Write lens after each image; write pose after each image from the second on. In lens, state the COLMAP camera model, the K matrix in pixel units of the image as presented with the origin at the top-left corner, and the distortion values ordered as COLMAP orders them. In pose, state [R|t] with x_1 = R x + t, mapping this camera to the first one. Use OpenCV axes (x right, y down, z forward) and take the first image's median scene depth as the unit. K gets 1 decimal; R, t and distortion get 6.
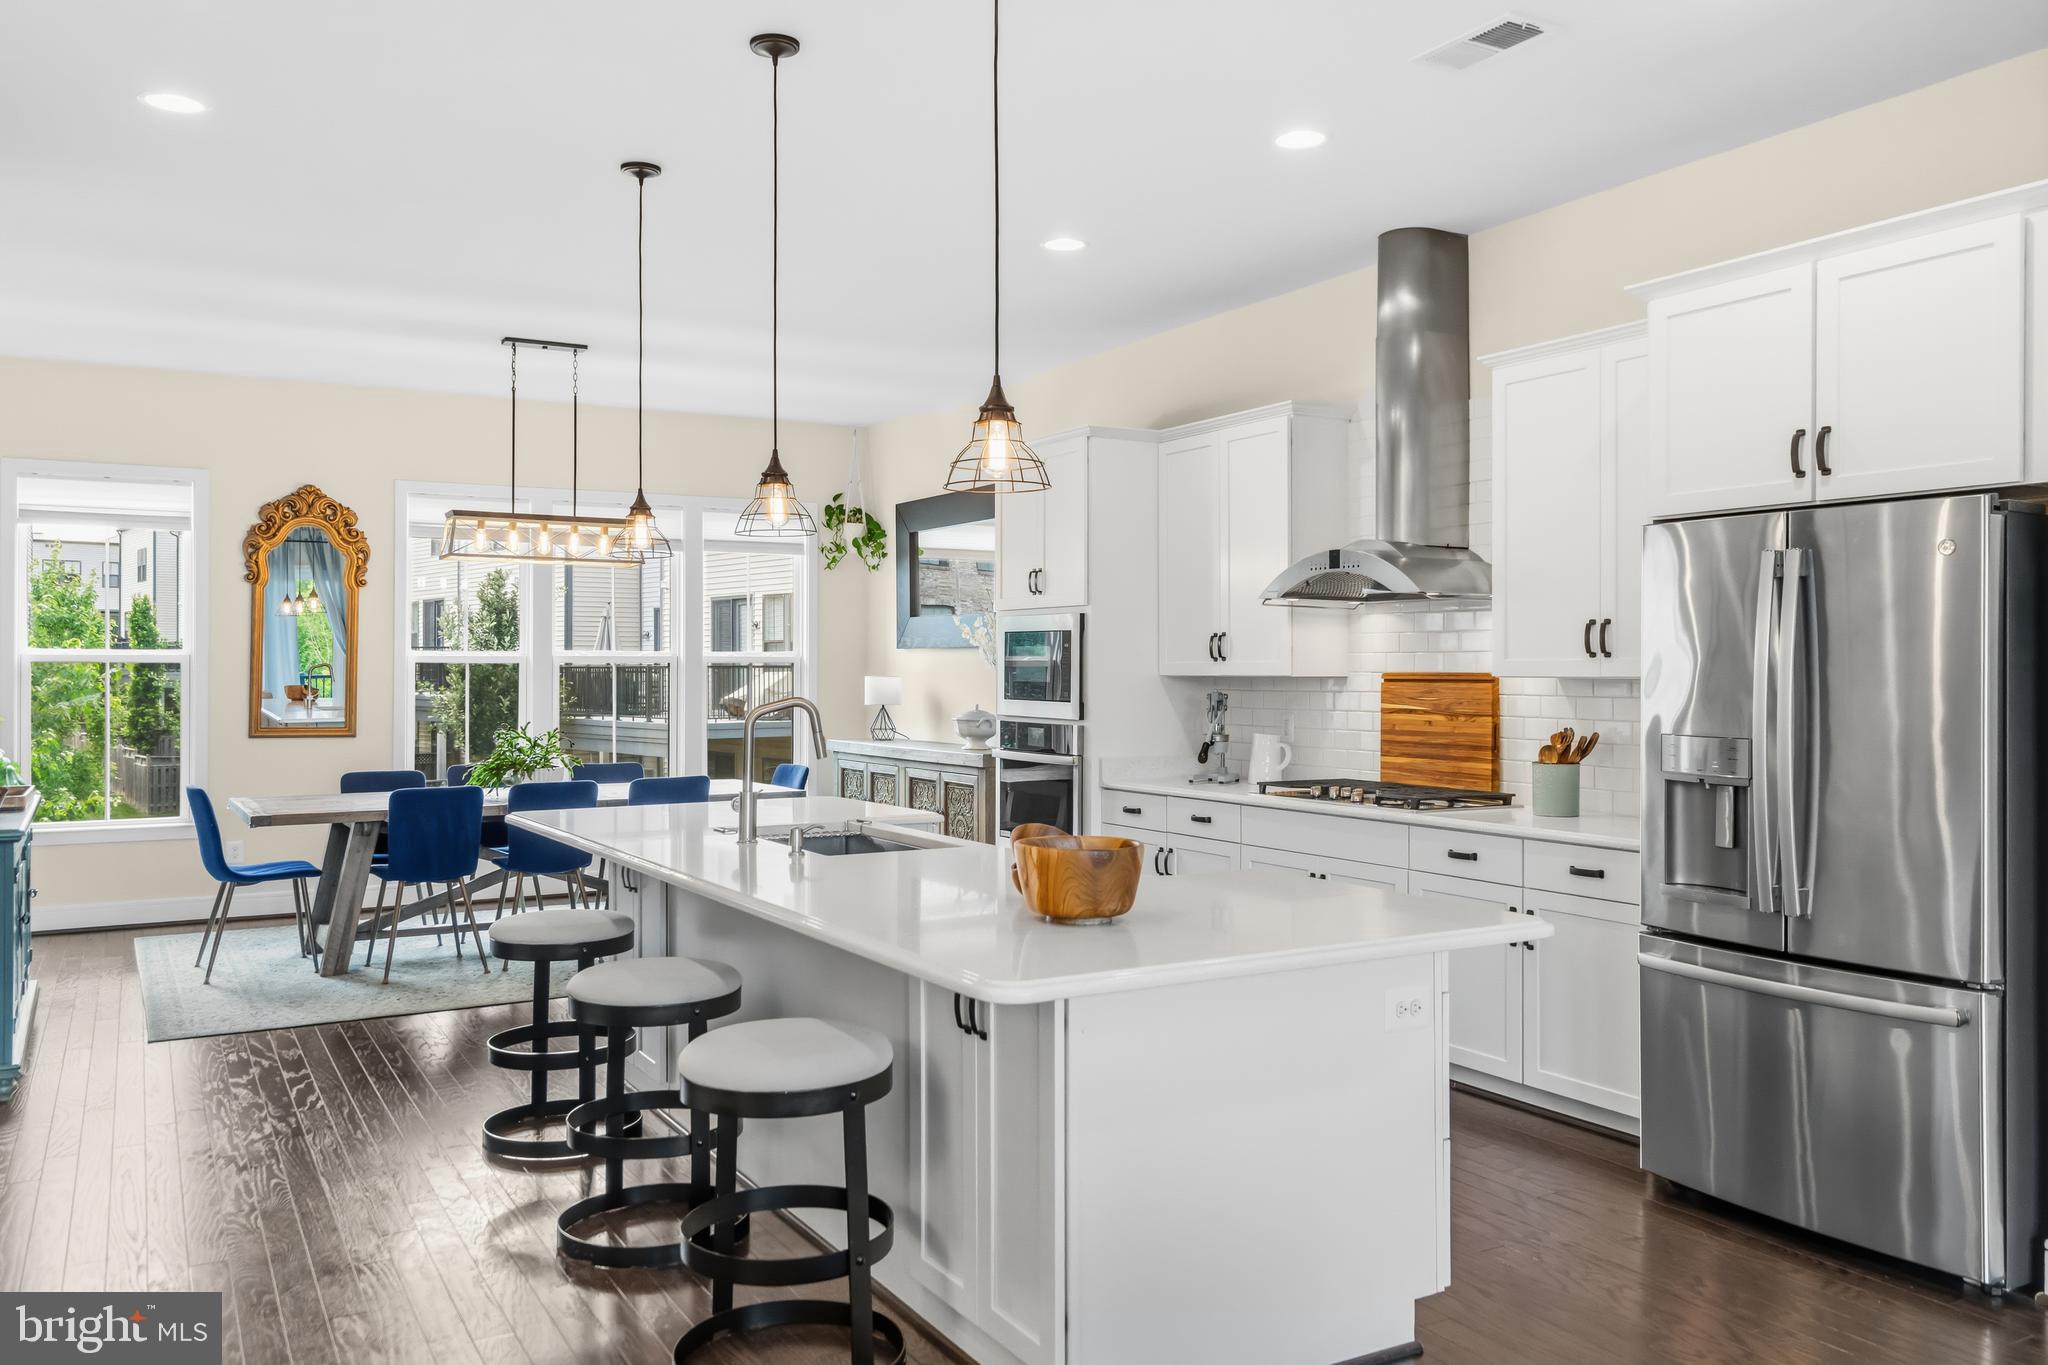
lens RADIAL K [[1547.3, 0, 1036.2], [0, 1547.3, 649.5], [0, 0, 1]] dist [0.000904, -0.000977]
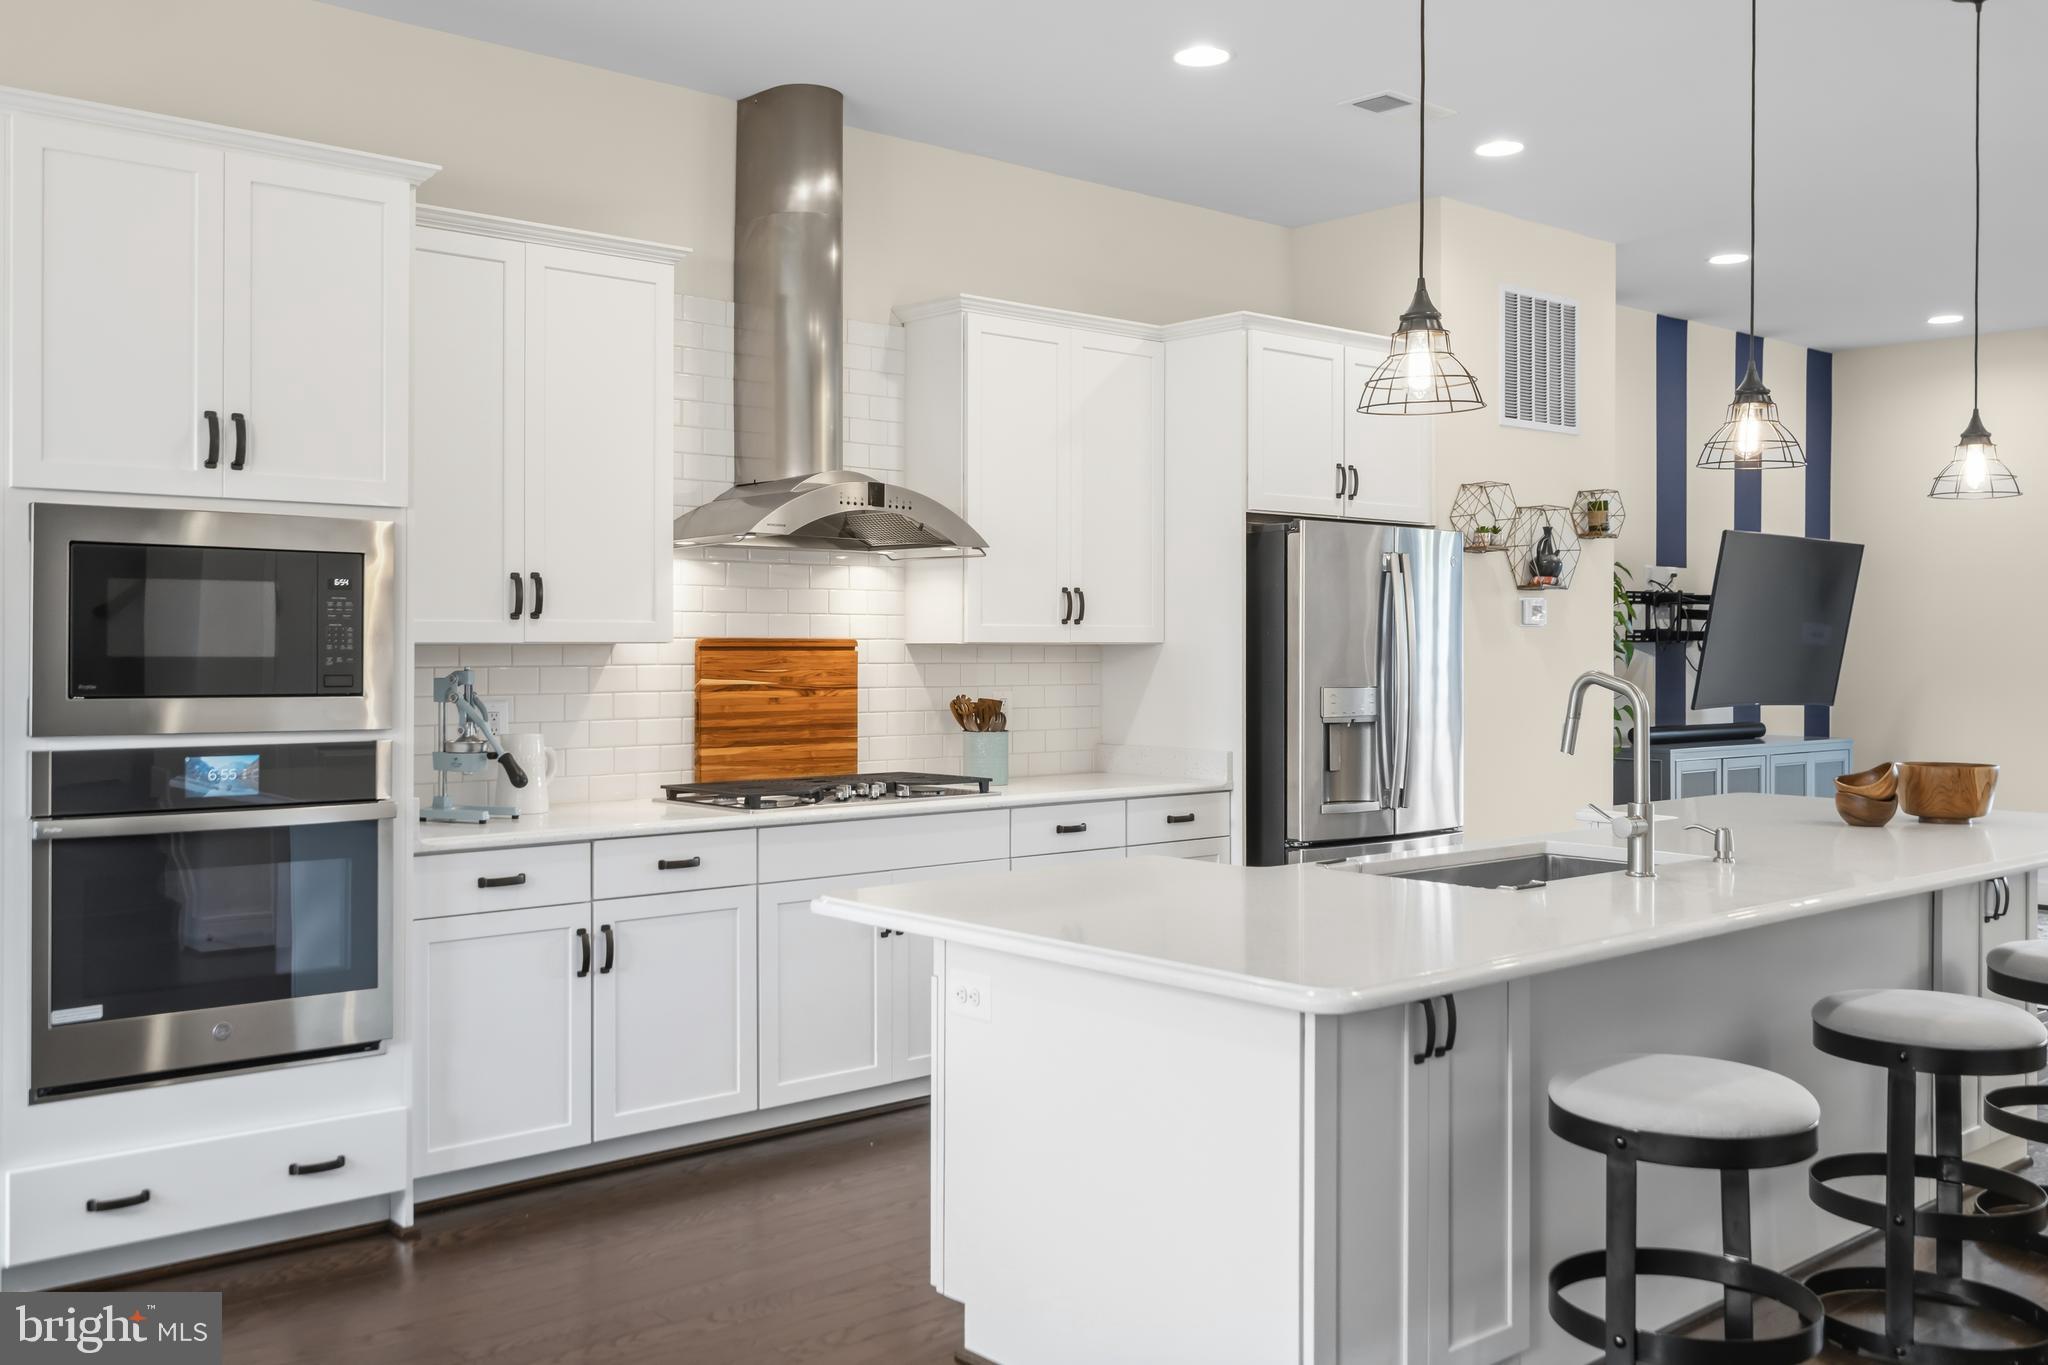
lens RADIAL K [[1817.1, 0, 1019.8], [0, 1817.1, 652.3], [0, 0, 1]] dist [0.014700, -0.012429]
pose [[-0.182106, -0.007615, 0.983249, -0.561207], [-0.016752, 0.999849, 0.004641, 0.012652], [-0.983136, -0.015627, -0.182206, 0.836724]]
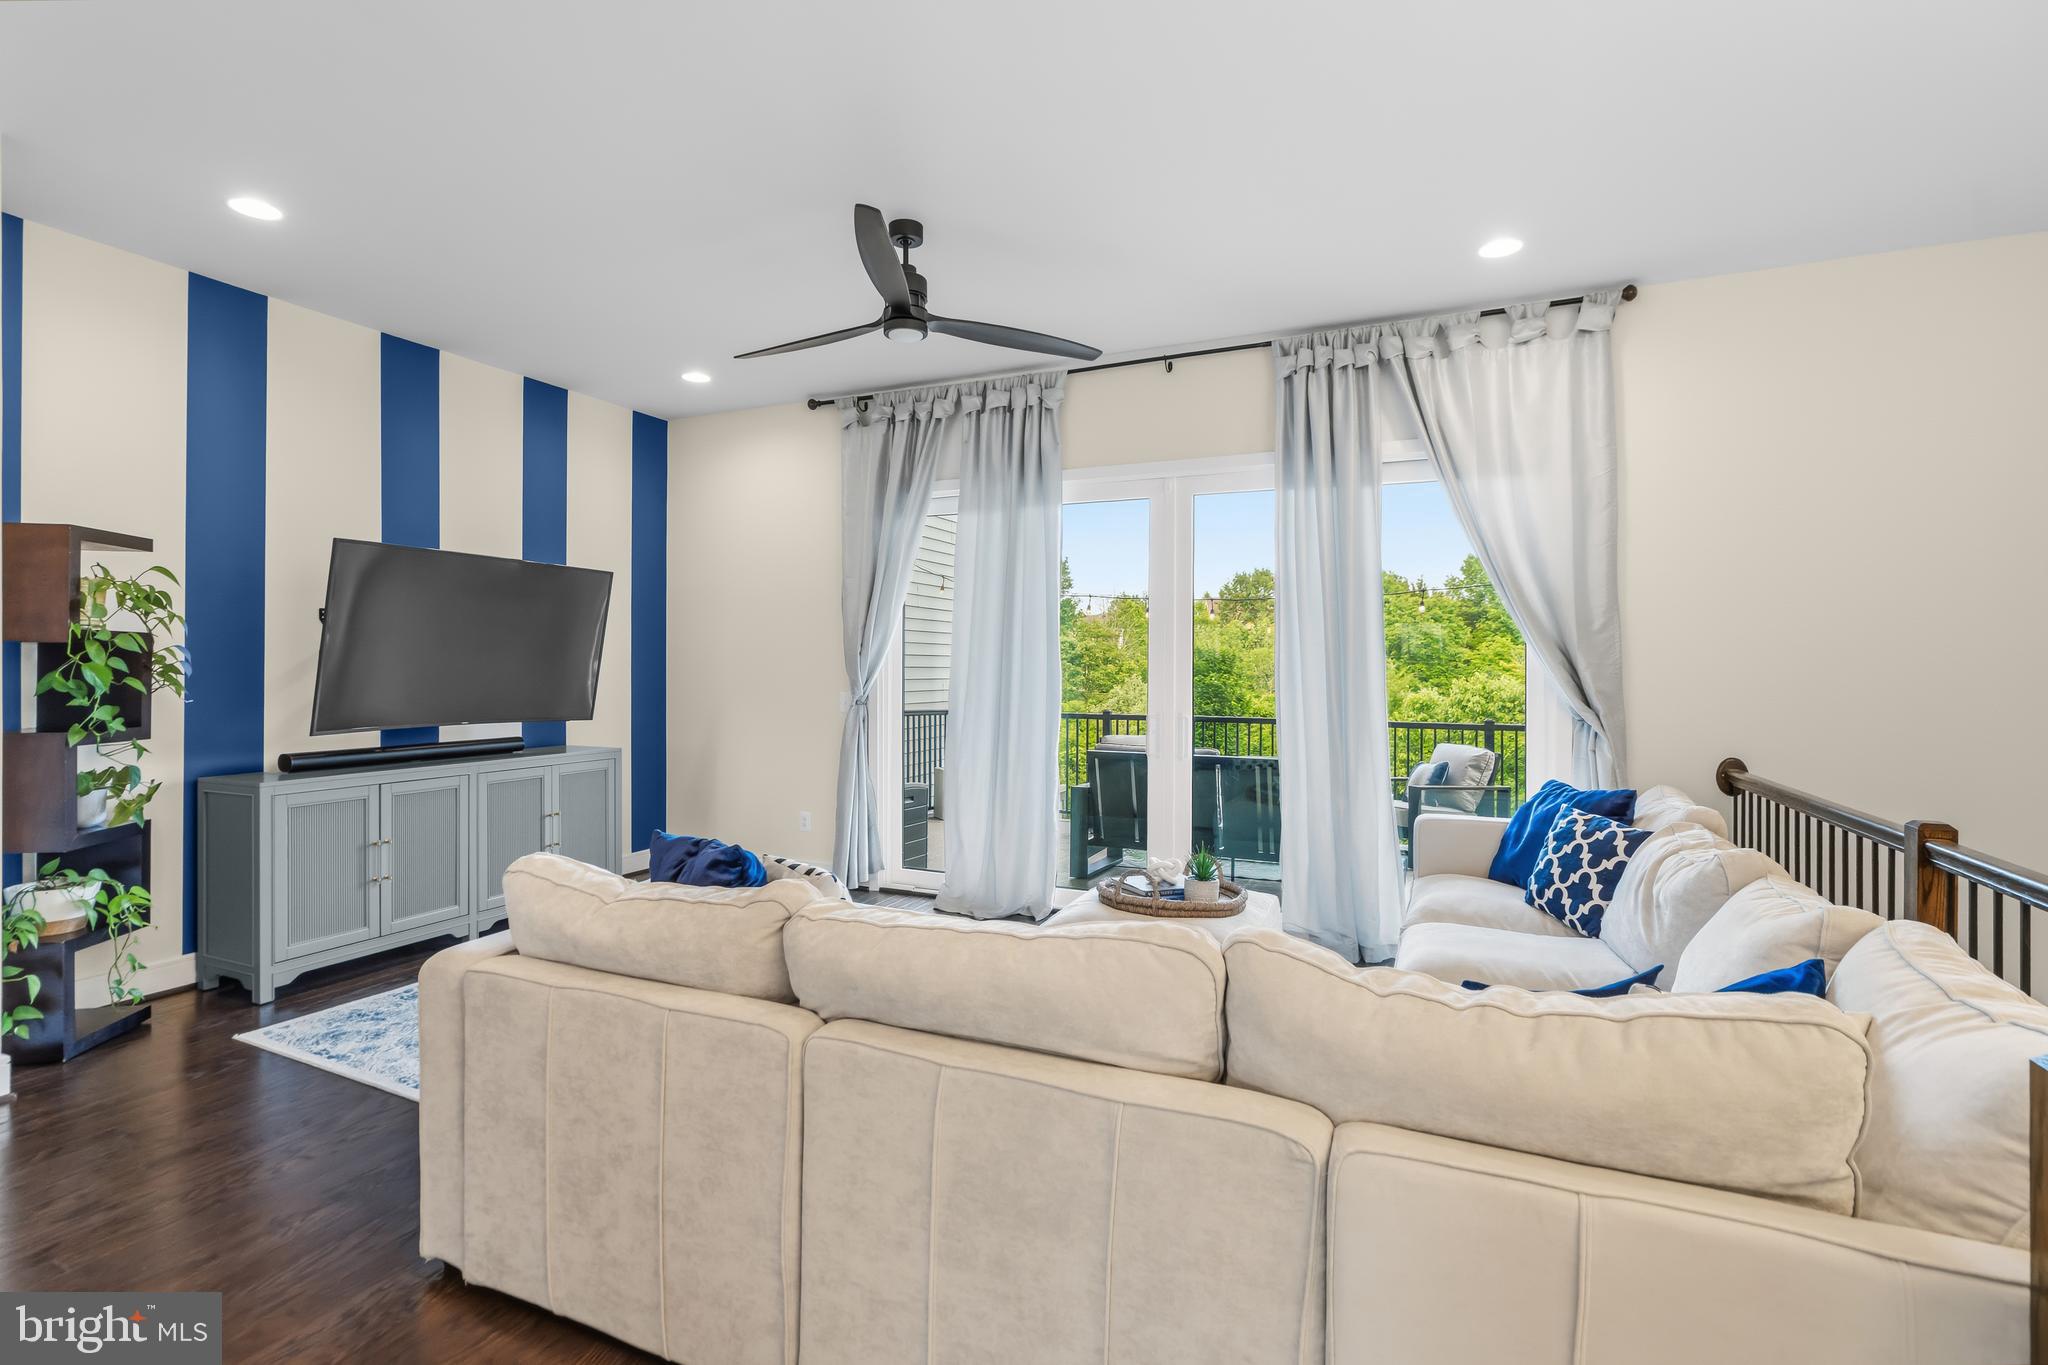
lens RADIAL K [[941.2, 0, 1016.7], [0, 941.2, 661.7], [0, 0, 1]] dist [-0.000279, 0.001304]
pose [[-0.575030, 0.000023, 0.818132, -0.181883], [-0.014250, 0.999848, -0.010044, 0.004728], [-0.818008, -0.017434, -0.574942, 0.191100]]
